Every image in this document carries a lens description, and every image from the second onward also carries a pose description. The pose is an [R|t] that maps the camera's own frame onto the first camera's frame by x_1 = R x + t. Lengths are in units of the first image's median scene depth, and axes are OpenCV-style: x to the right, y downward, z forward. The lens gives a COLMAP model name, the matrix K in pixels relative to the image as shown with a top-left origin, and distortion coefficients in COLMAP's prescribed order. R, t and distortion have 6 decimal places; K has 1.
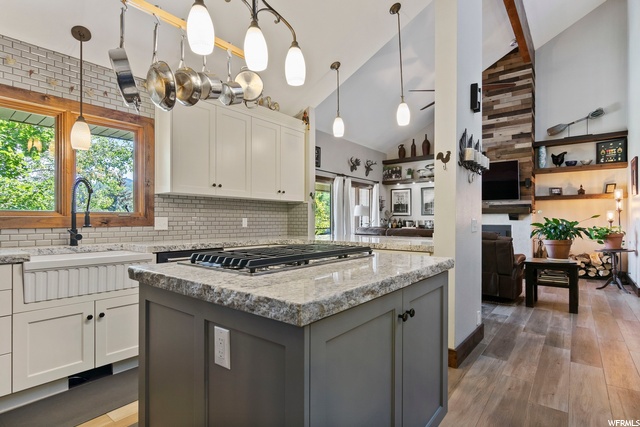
lens RADIAL K [[331.8, 0, 323.4], [0, 331.8, 218.8], [0, 0, 1]] dist [0.001661, 0.002819]
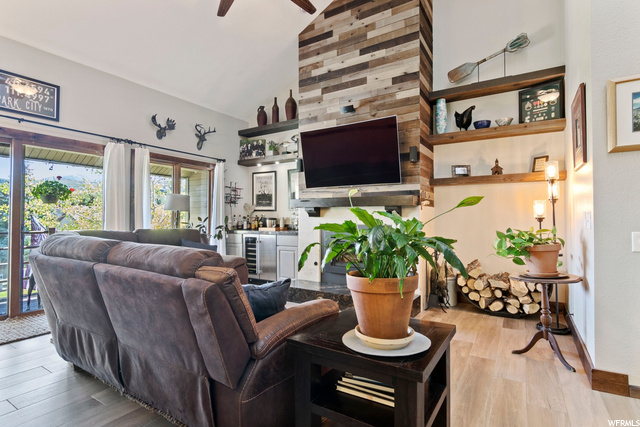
lens RADIAL K [[331.8, 0, 320.2], [0, 331.8, 210.0], [0, 0, 1]] dist [0.001661, 0.002819]
pose [[0.994473, 0.002327, 0.104965, 0.376174], [-0.000279, 0.999809, -0.019525, 0.002909], [-0.104990, 0.019387, 0.994284, 0.415123]]
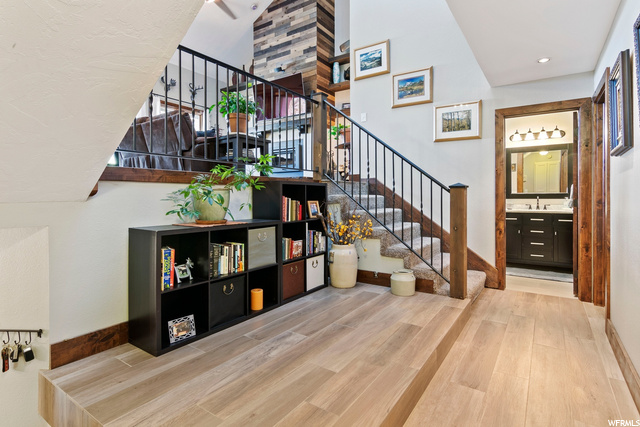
lens RADIAL K [[331.8, 0, 313.4], [0, 331.8, 194.3], [0, 0, 1]] dist [0.001661, 0.002819]
pose [[0.998084, -0.000669, 0.061875, 0.540979], [0.000299, 0.999982, 0.005987, 0.183103], [-0.061878, -0.005957, 0.998066, -0.013666]]
